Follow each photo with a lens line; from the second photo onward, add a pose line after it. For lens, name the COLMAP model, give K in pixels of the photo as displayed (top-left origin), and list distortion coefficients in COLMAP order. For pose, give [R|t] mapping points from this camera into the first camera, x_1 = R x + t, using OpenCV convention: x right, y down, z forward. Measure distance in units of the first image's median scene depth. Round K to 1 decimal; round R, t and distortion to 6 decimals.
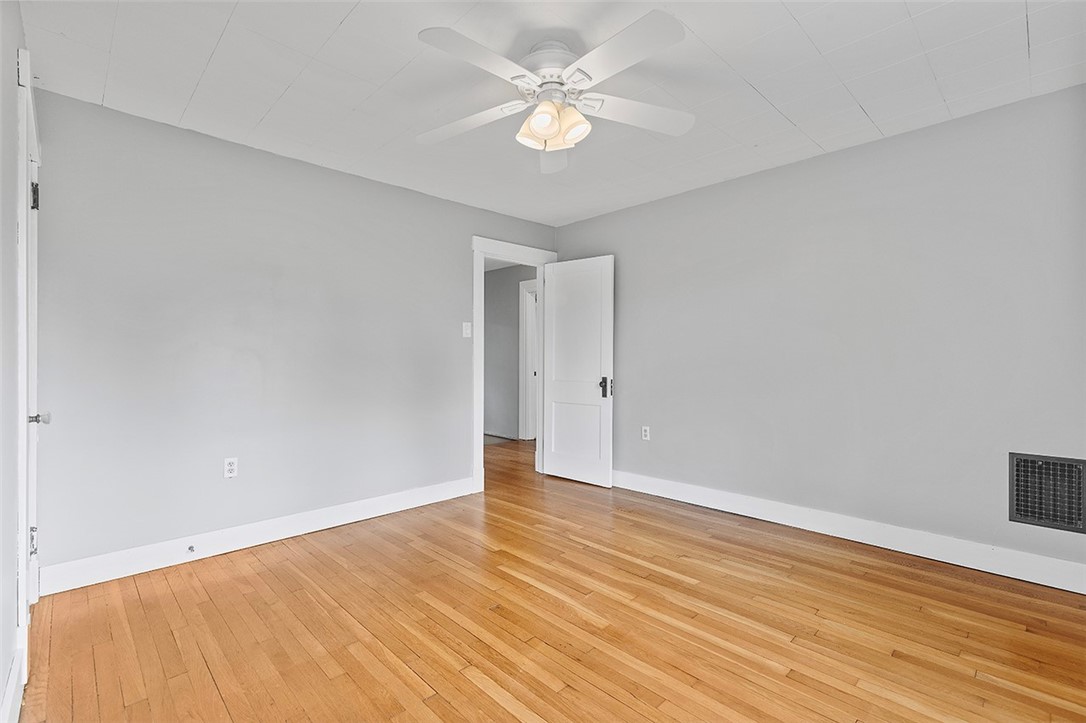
lens RADIAL K [[488.8, 0, 546.3], [0, 488.8, 362.6], [0, 0, 1]] dist [0.004657, -0.000348]
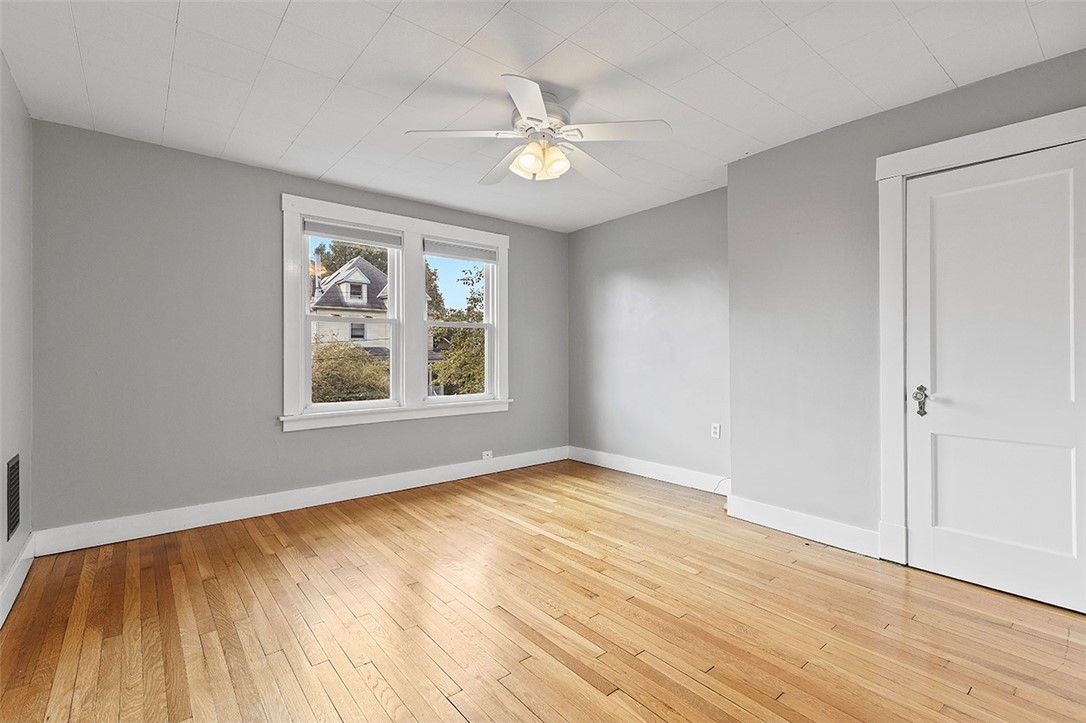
lens RADIAL K [[488.8, 0, 546.3], [0, 488.8, 362.6], [0, 0, 1]] dist [0.004657, -0.000348]
pose [[-0.996651, 0.002431, 0.081738, -0.087801], [0.004616, 0.999637, 0.026557, -0.015907], [-0.081644, 0.026845, -0.996300, 1.955576]]
